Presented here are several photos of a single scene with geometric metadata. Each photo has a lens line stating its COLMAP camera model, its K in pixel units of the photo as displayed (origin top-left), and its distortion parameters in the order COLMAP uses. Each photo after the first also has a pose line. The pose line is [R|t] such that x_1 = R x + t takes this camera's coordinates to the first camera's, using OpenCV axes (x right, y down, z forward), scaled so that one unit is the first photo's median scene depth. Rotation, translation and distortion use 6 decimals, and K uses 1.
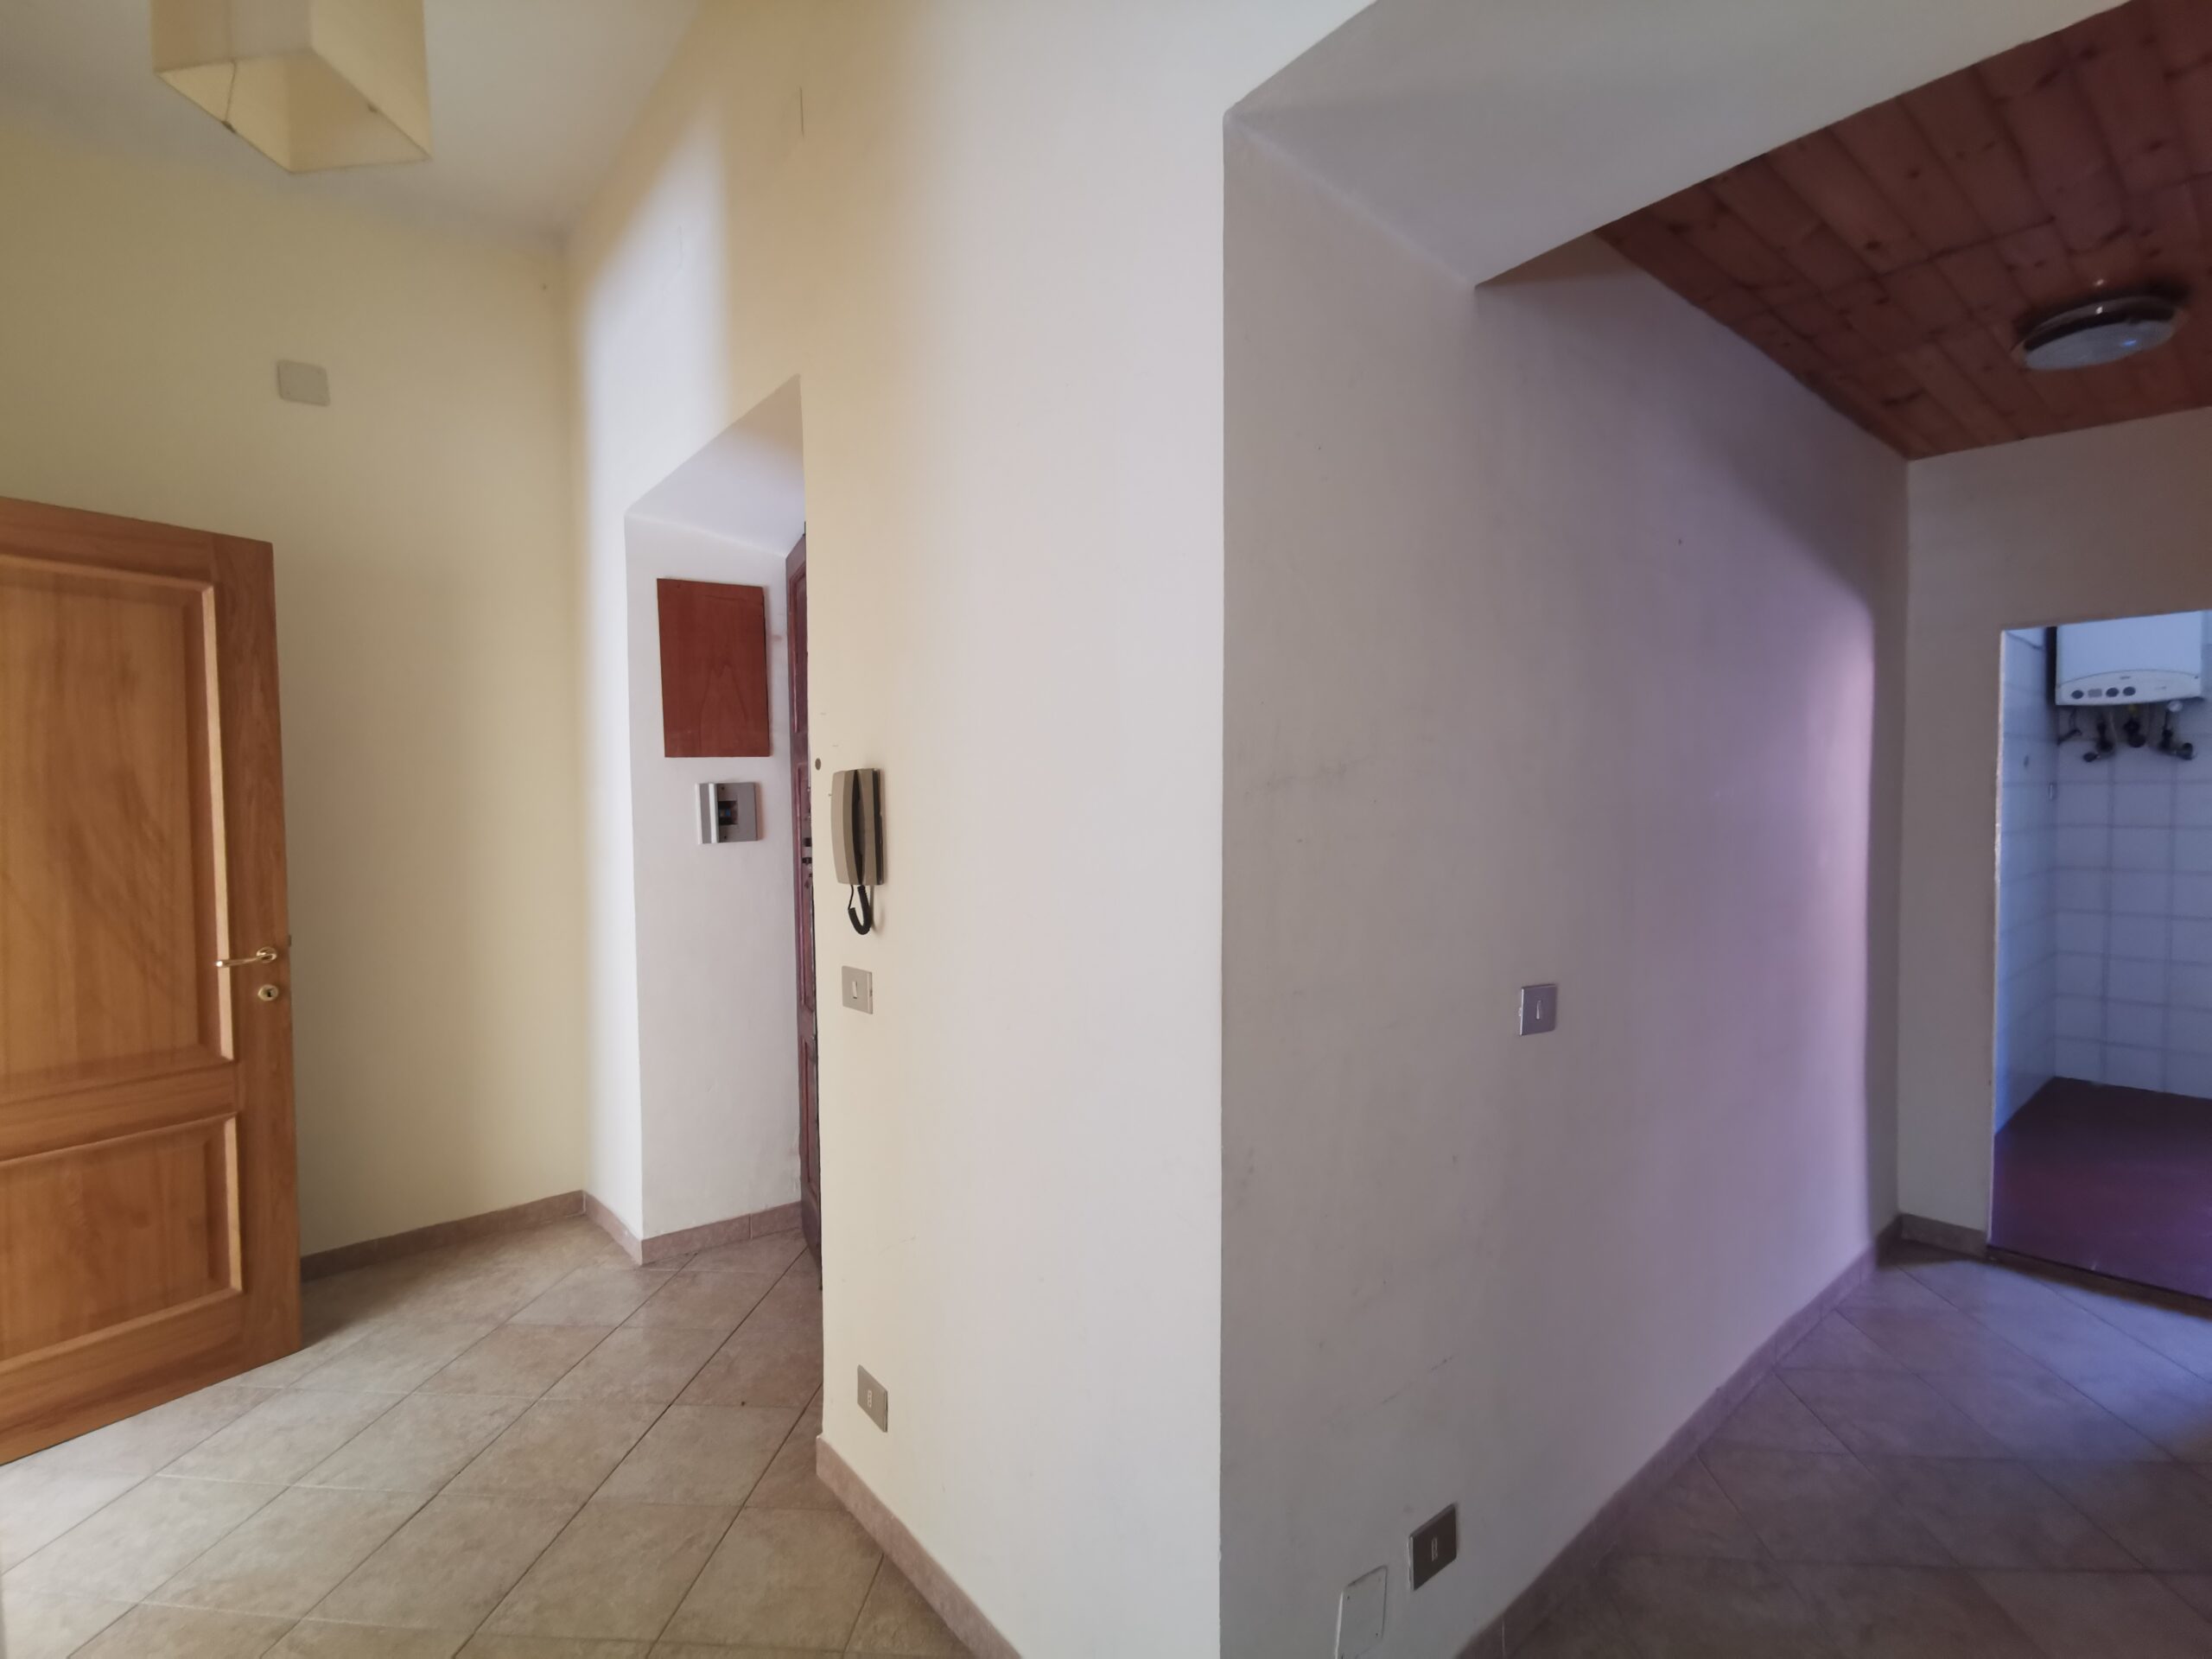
lens RADIAL K [[1011.1, 0, 1108.6], [0, 1011.1, 833.6], [0, 0, 1]] dist [0.044448, -0.026599]
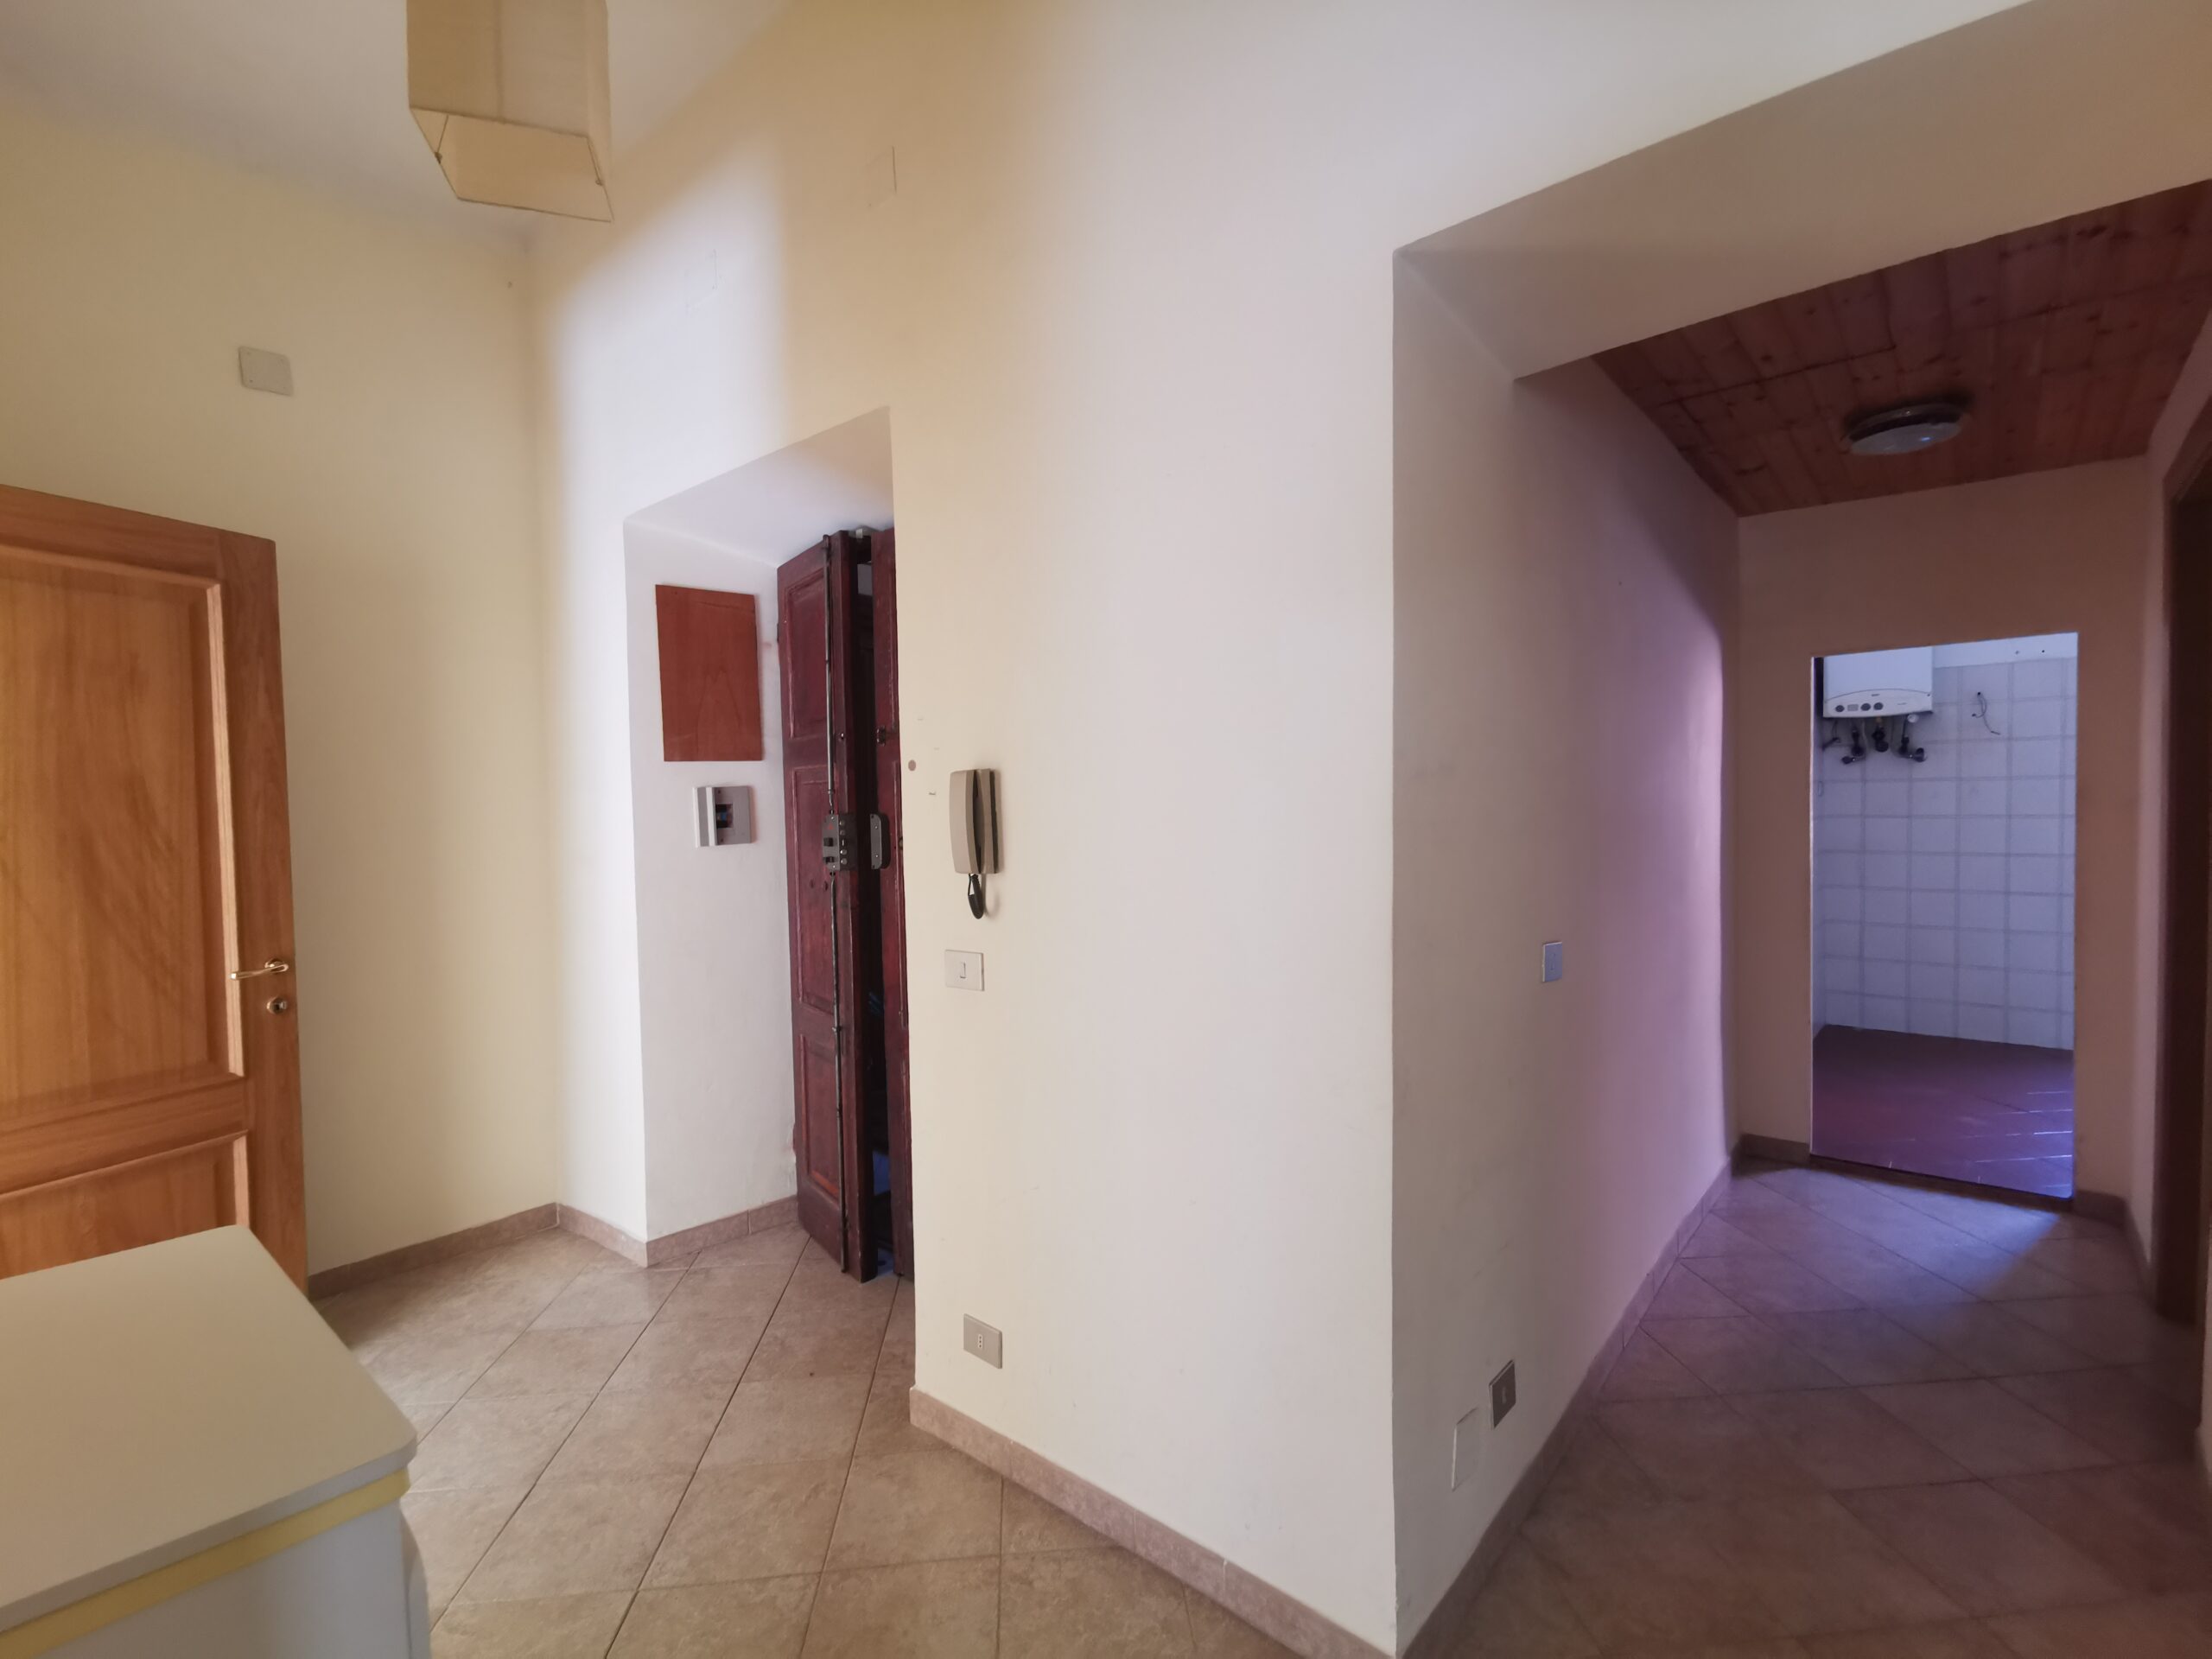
lens RADIAL K [[1011.1, 0, 1108.6], [0, 1011.1, 833.6], [0, 0, 1]] dist [0.044448, -0.026599]
pose [[0.985194, -0.014198, 0.170856, -0.214795], [0.015404, 0.999865, -0.005733, 0.011350], [-0.170751, 0.008280, 0.985279, -0.086321]]
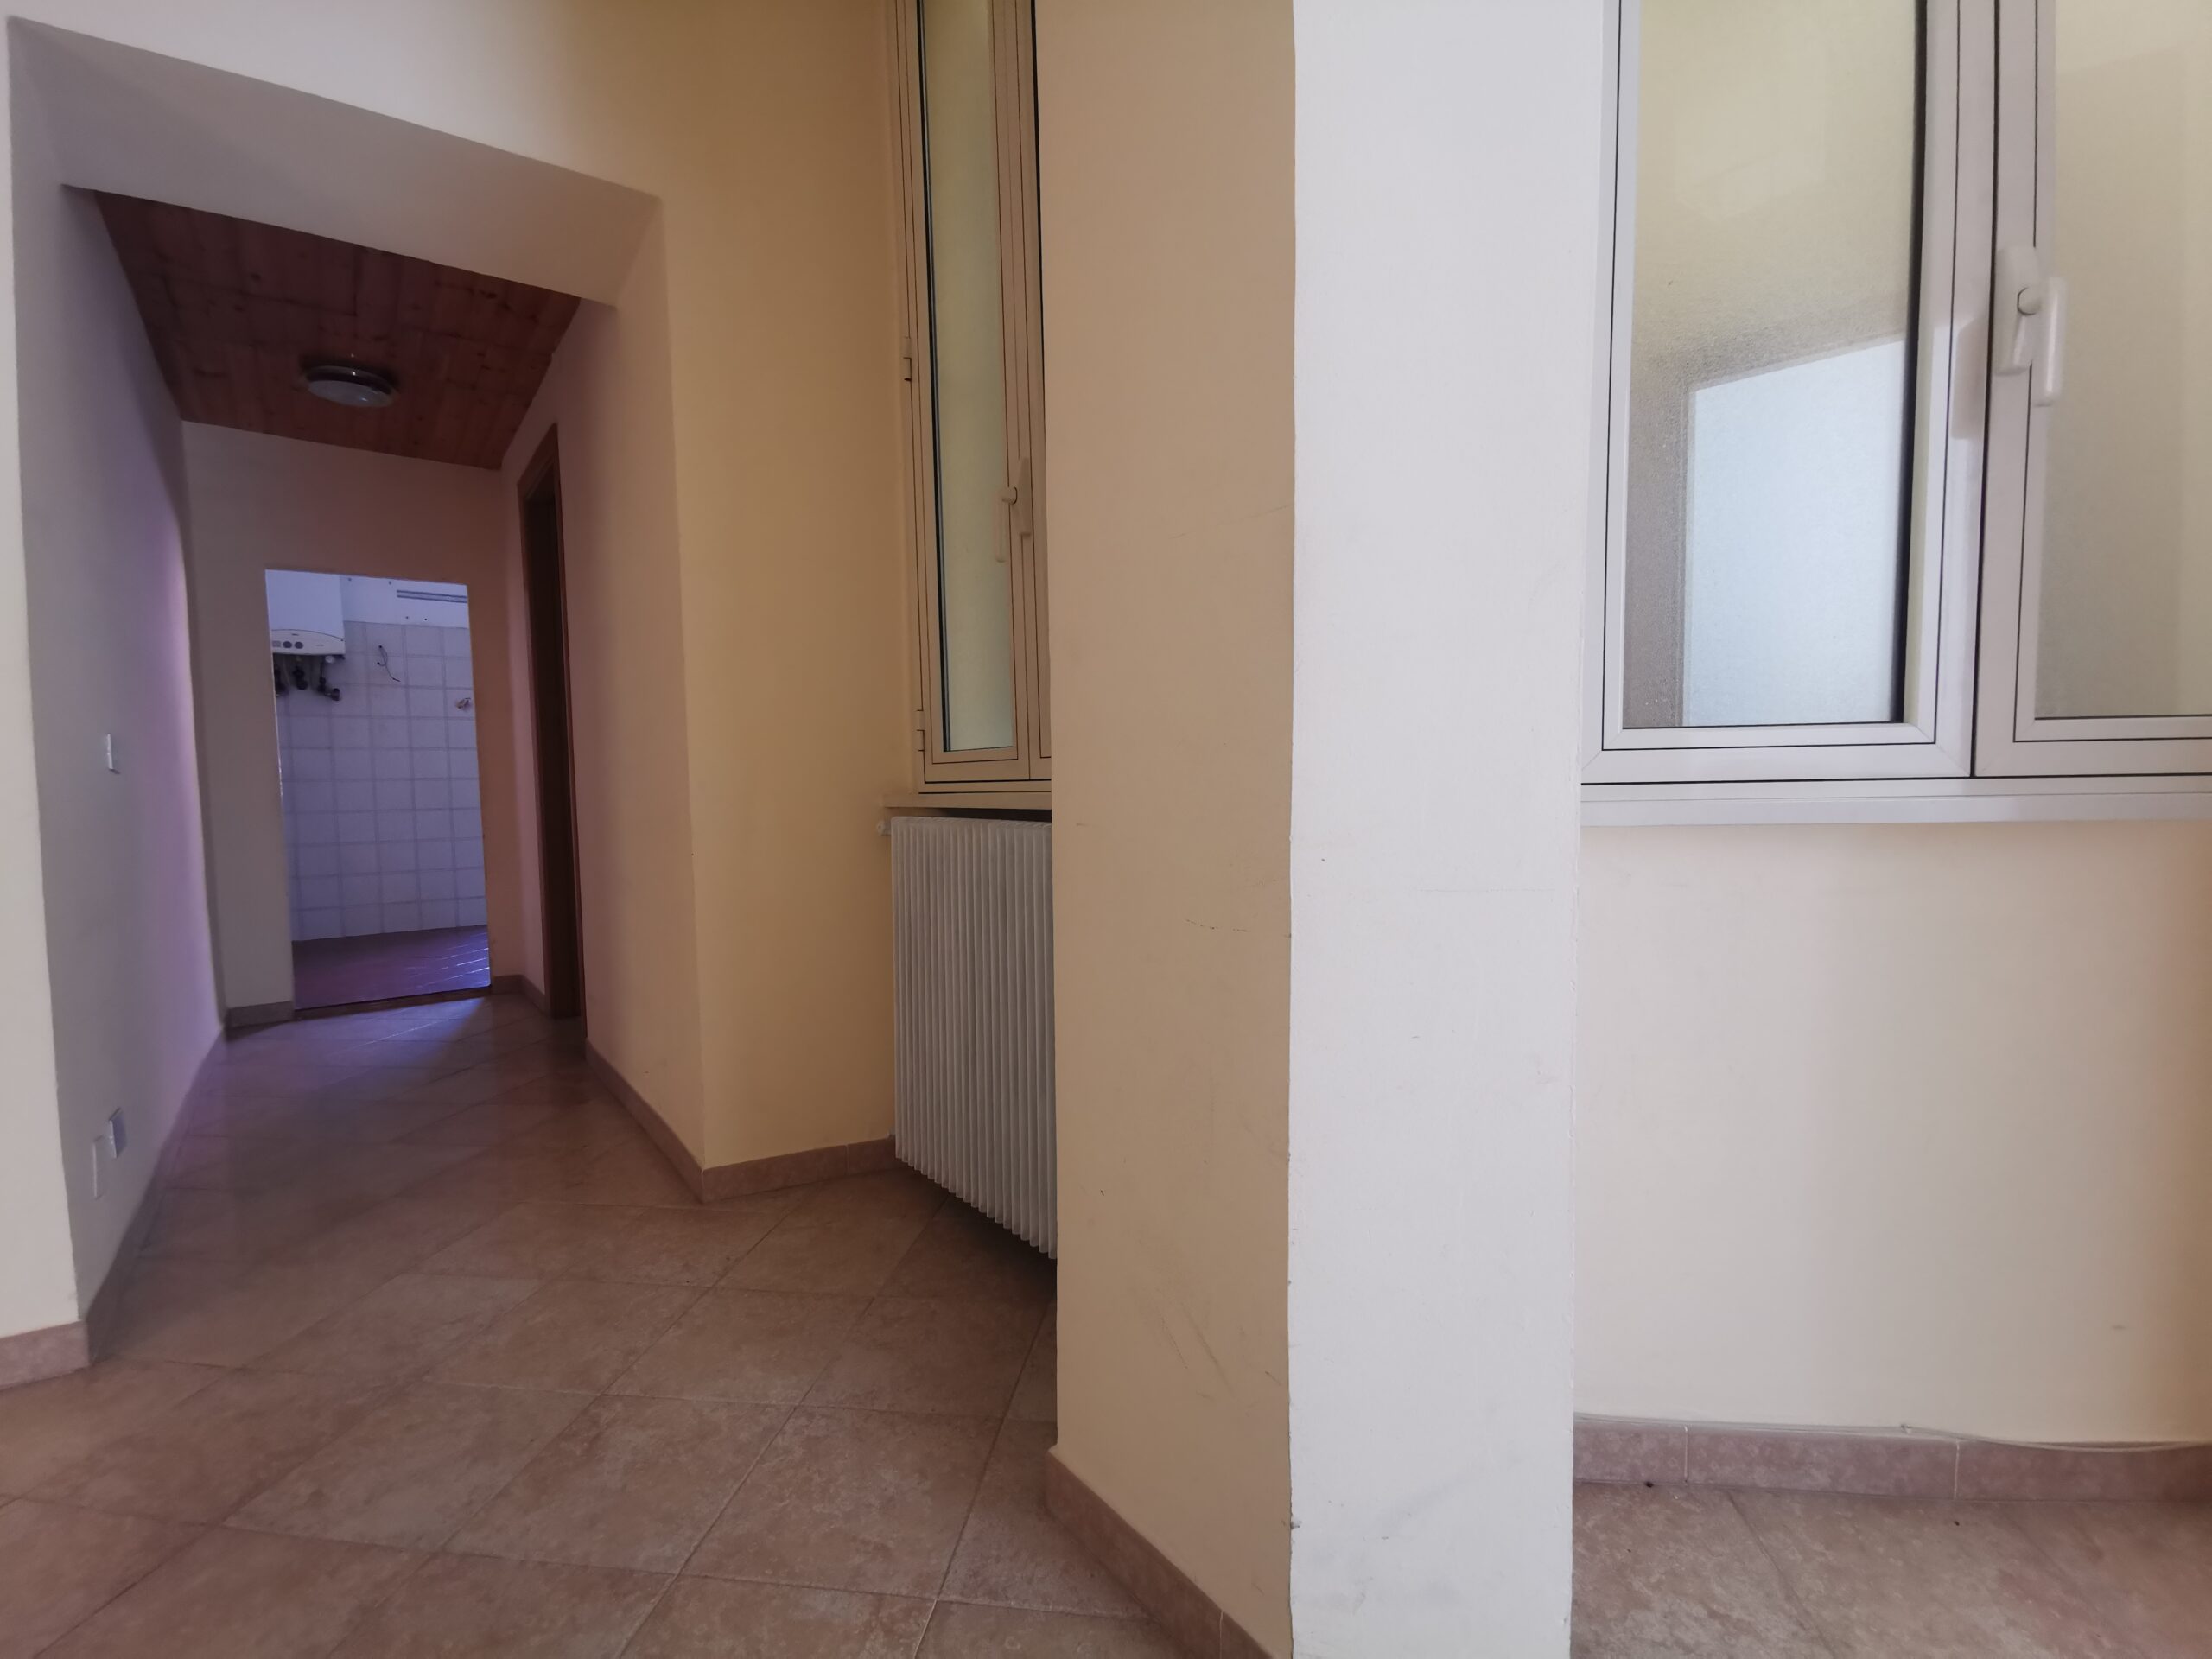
lens RADIAL K [[1011.1, 0, 1108.6], [0, 1011.1, 833.6], [0, 0, 1]] dist [0.044448, -0.026599]
pose [[0.052530, -0.046125, 0.997554, -0.561500], [0.056237, 0.997484, 0.043160, 0.194583], [-0.997035, 0.053832, 0.054992, -0.229227]]
